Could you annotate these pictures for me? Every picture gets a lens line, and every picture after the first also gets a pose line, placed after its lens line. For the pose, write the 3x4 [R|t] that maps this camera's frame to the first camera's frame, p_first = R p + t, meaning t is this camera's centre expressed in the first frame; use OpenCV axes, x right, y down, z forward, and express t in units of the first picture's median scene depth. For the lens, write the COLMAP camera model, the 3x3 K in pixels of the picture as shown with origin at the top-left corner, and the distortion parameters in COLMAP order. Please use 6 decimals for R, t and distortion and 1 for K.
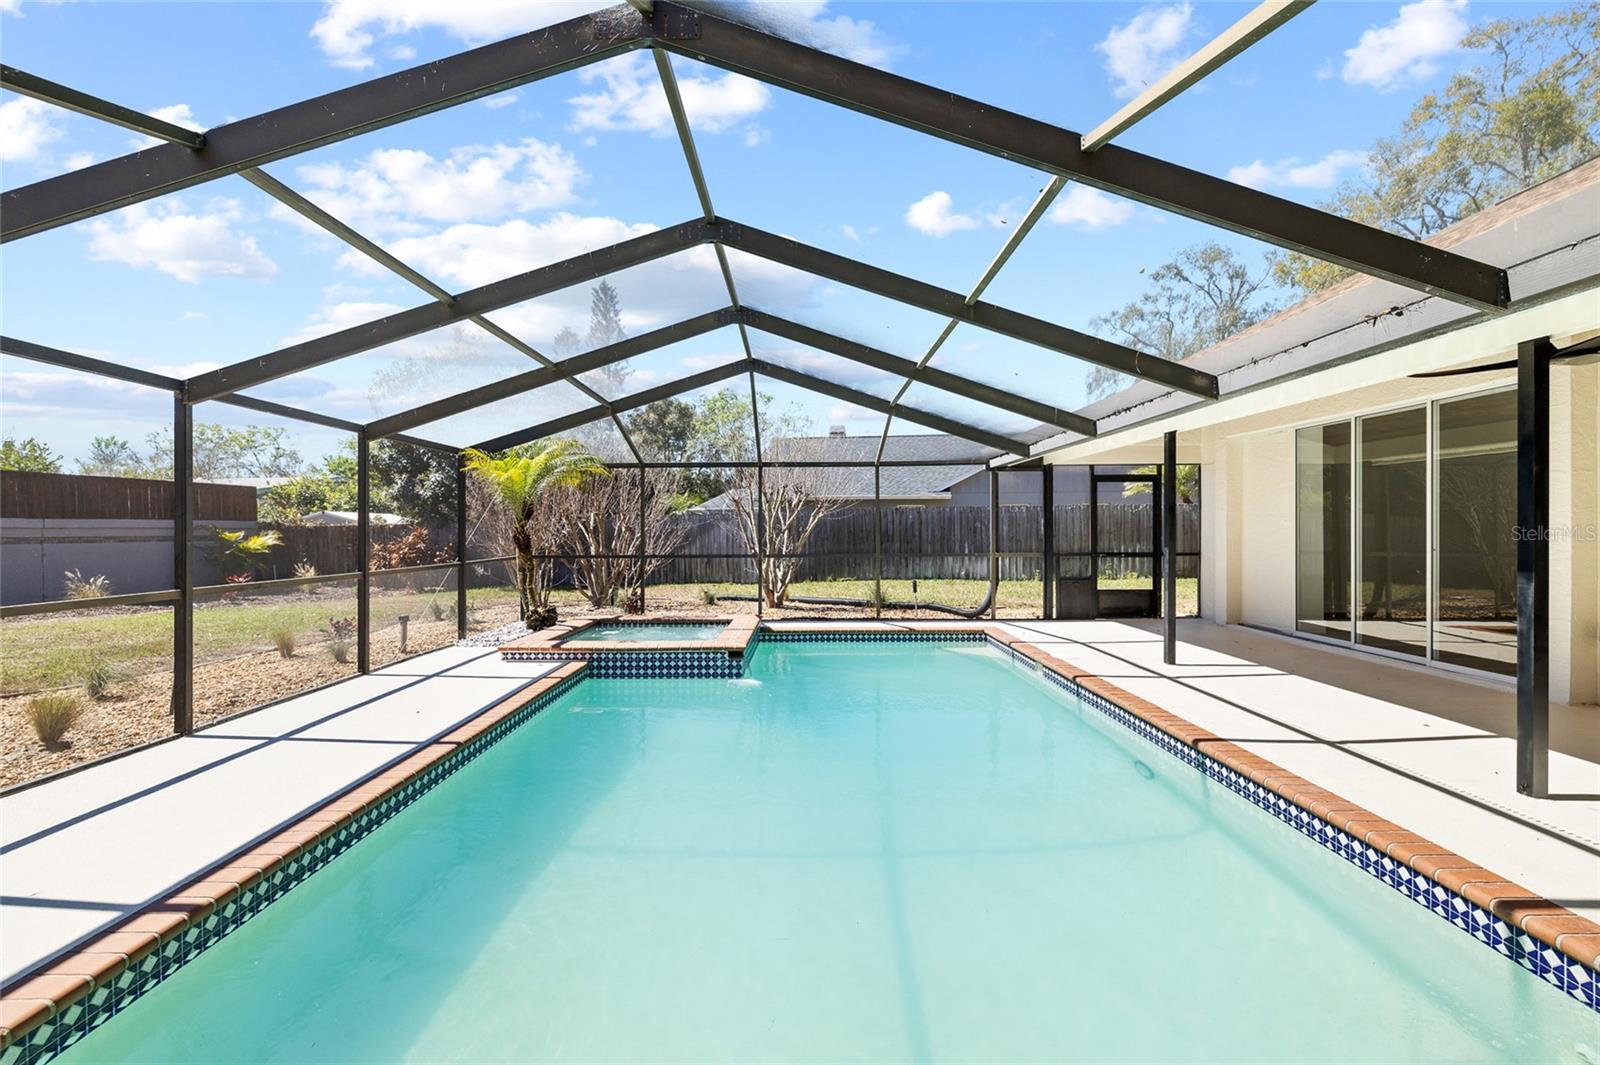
lens RADIAL K [[673.5, 0, 795.6], [0, 673.5, 535.1], [0, 0, 1]] dist [-0.004660, 0.000228]
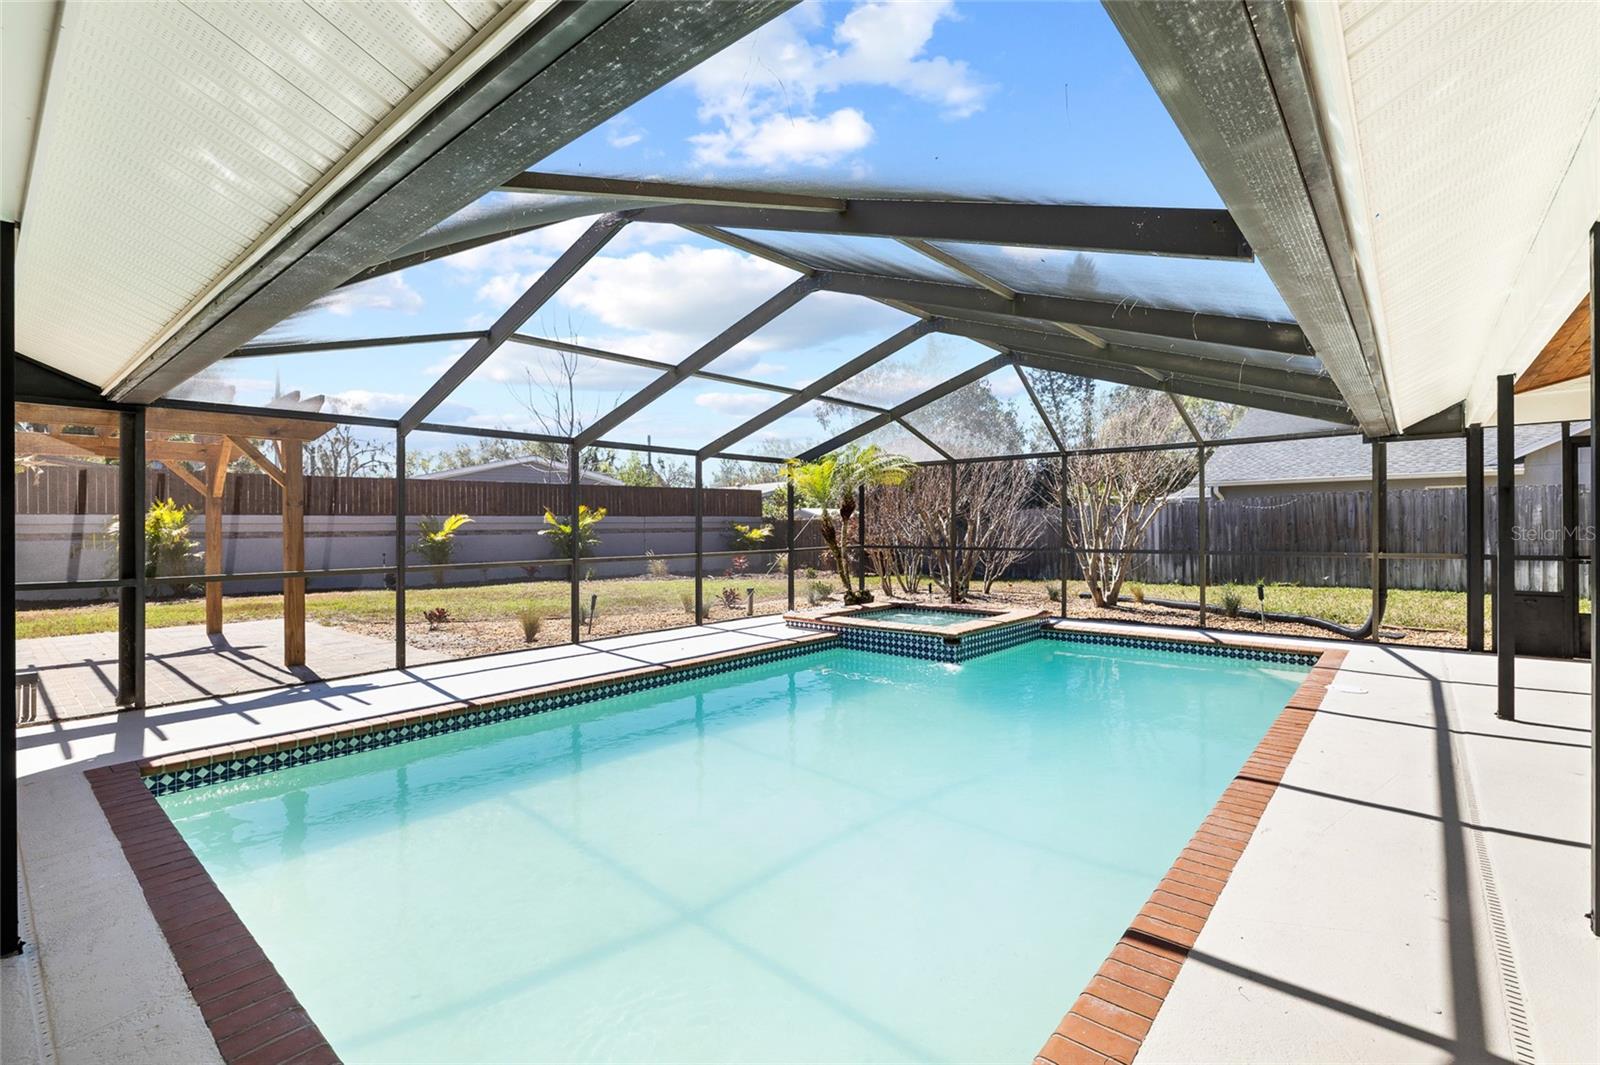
lens RADIAL K [[716.7, 0, 799.0], [0, 716.7, 524.4], [0, 0, 1]] dist [-0.006954, 0.001158]
pose [[0.756379, -0.002013, -0.654131, 0.327282], [-0.001363, 0.999988, -0.004653, -0.000181], [0.654132, 0.004411, 0.756367, -0.007237]]
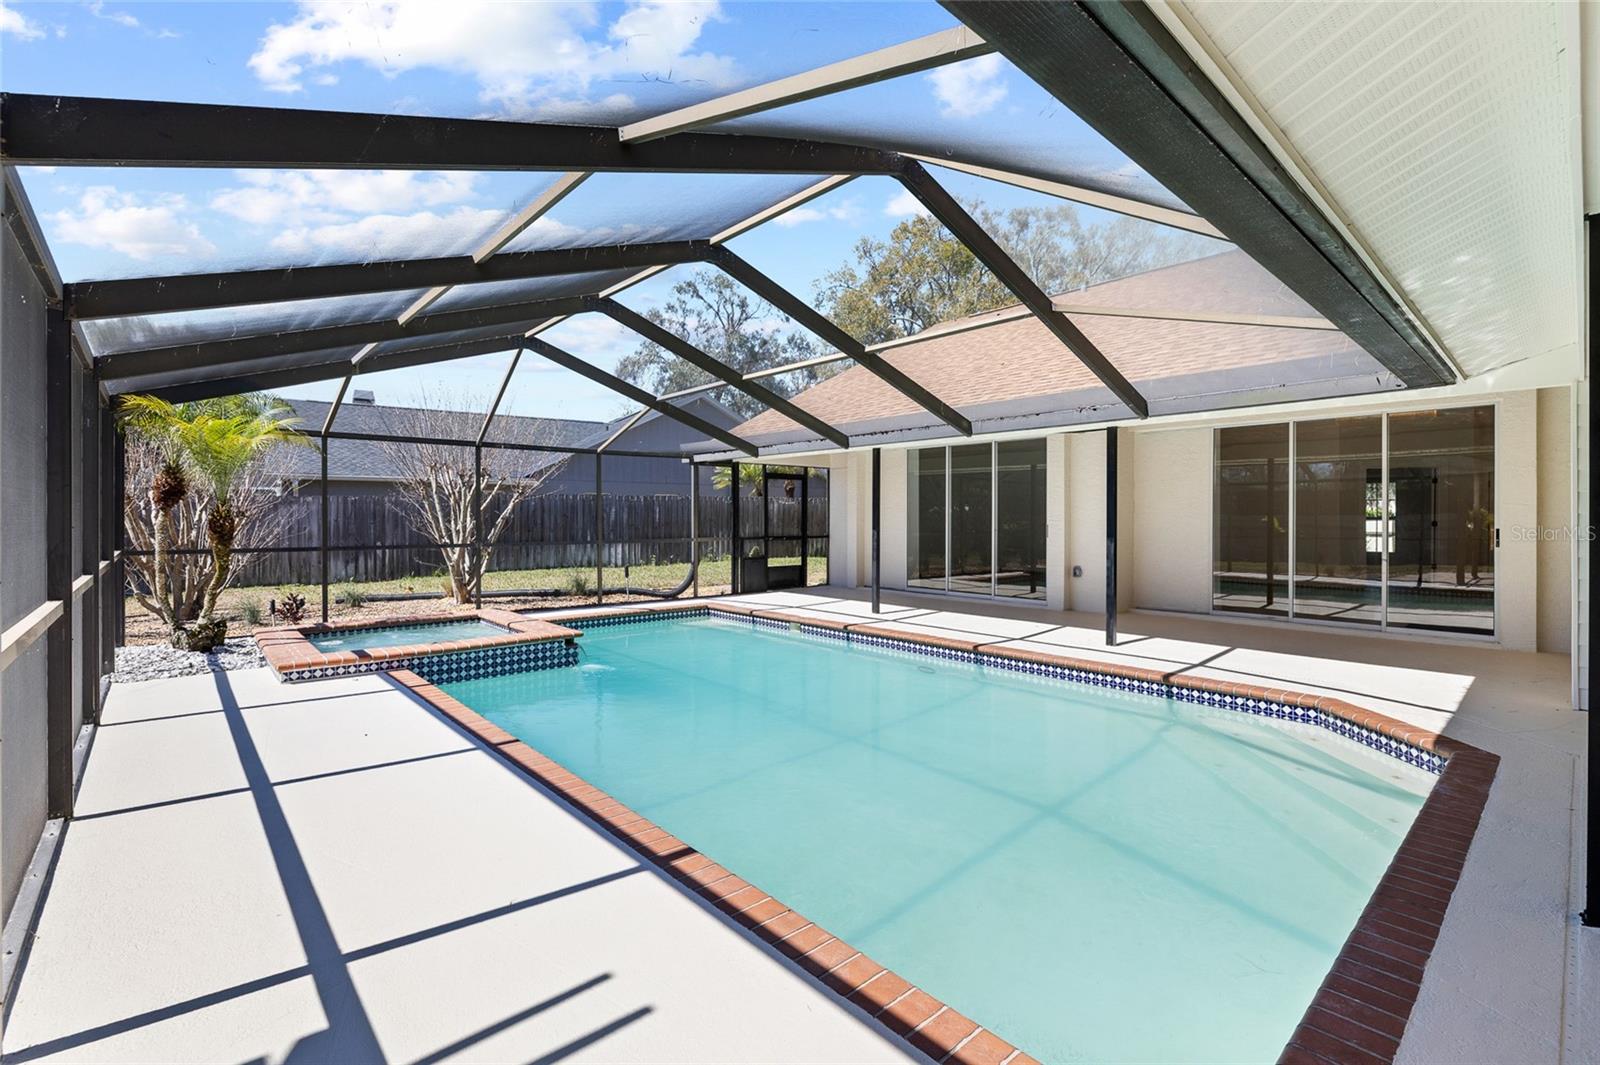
lens RADIAL K [[716.7, 0, 794.8], [0, 716.7, 521.8], [0, 0, 1]] dist [-0.006954, 0.001158]
pose [[0.744123, 0.001905, 0.668040, -0.380943], [0.000726, 0.999993, -0.003661, 0.003695], [-0.668042, 0.003209, 0.744117, 0.000057]]
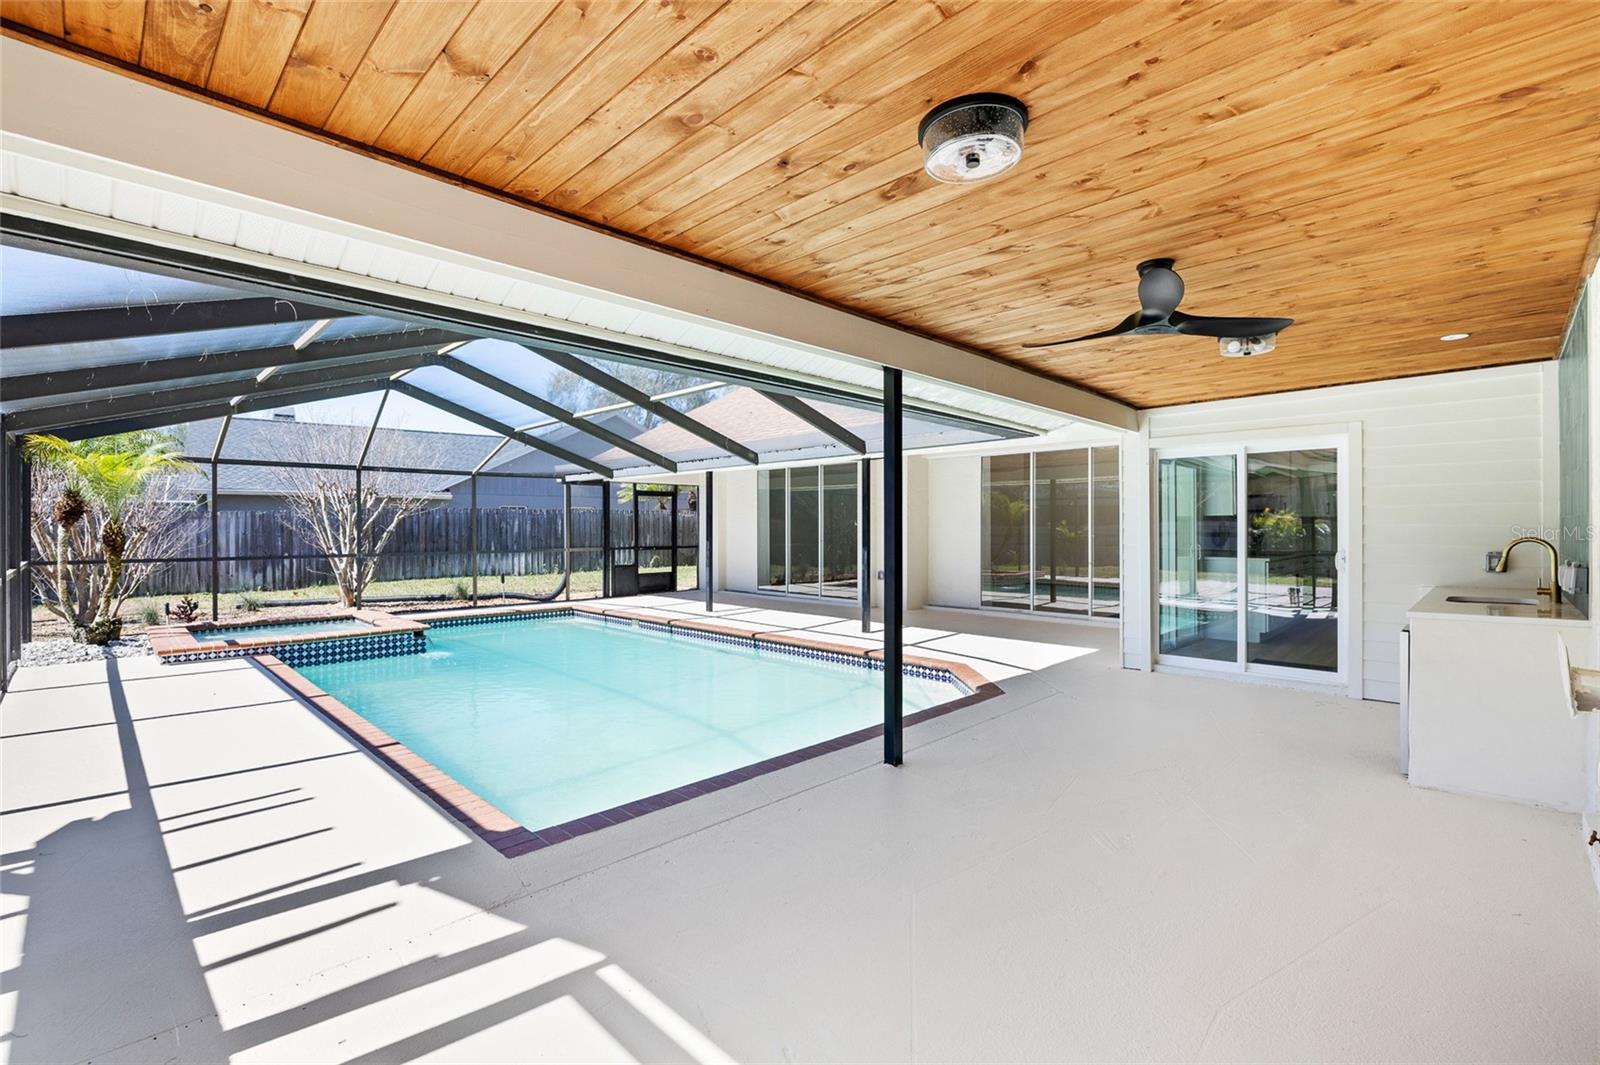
lens RADIAL K [[716.7, 0, 799.1], [0, 716.7, 528.3], [0, 0, 1]] dist [-0.006954, 0.001158]
pose [[0.701185, 0.003004, 0.712973, -0.366425], [0.003994, 0.999959, -0.008141, 0.001044], [-0.712968, 0.008556, 0.701144, -0.264808]]
